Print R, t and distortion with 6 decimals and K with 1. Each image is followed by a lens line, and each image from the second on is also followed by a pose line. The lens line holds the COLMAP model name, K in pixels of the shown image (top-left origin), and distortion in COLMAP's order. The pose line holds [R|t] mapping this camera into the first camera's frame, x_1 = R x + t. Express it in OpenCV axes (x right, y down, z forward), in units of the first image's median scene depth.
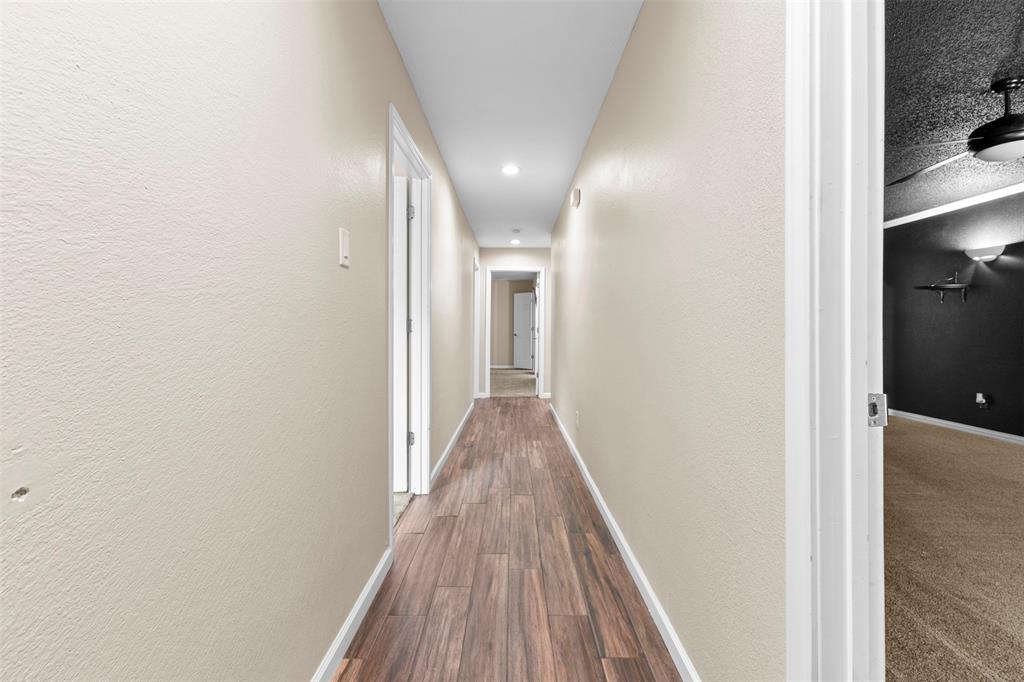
lens RADIAL K [[439.4, 0, 513.9], [0, 439.4, 333.6], [0, 0, 1]] dist [0.022789, -0.009276]
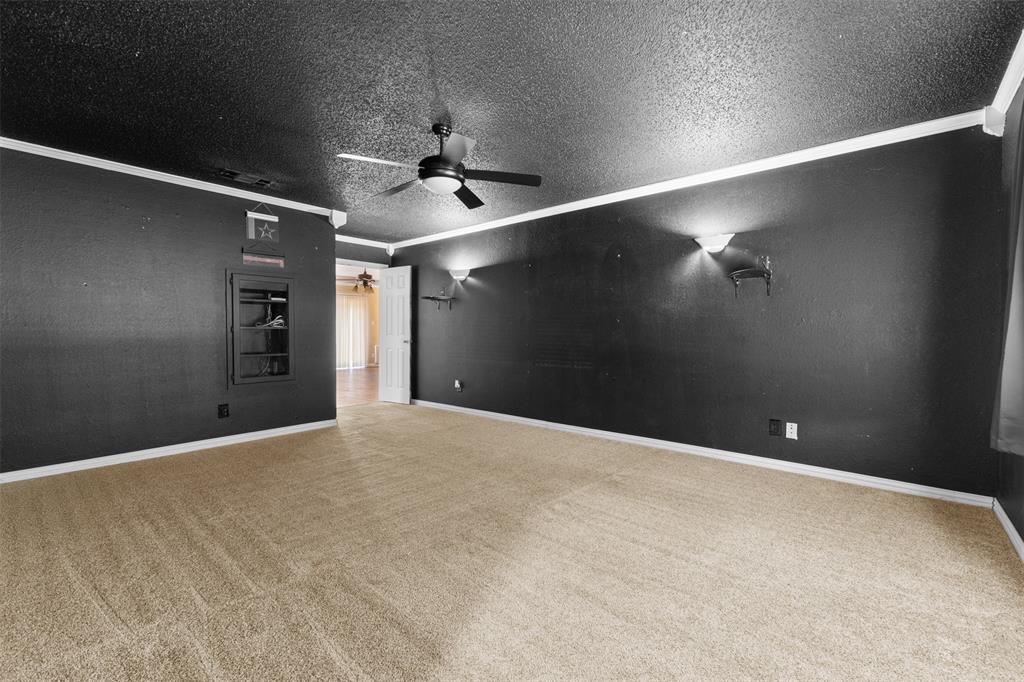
lens RADIAL K [[439.4, 0, 513.9], [0, 439.4, 333.6], [0, 0, 1]] dist [0.022789, -0.009276]
pose [[0.649660, 0.006819, 0.760194, 0.172767], [-0.000039, 0.999960, -0.008937, 0.008041], [-0.760225, 0.005777, 0.649634, 0.031815]]
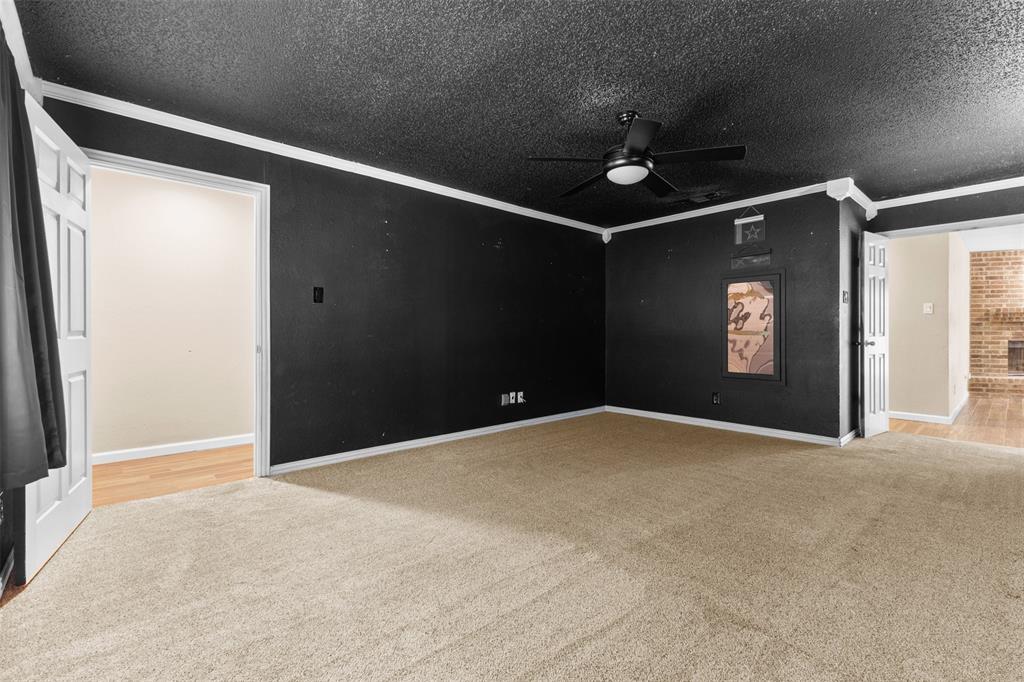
lens RADIAL K [[439.4, 0, 513.9], [0, 439.4, 333.6], [0, 0, 1]] dist [0.022789, -0.009276]
pose [[0.672274, 0.008335, -0.740255, 1.016971], [-0.007843, 0.999961, 0.004137, 0.002065], [0.740260, 0.003025, 0.672313, 0.003119]]
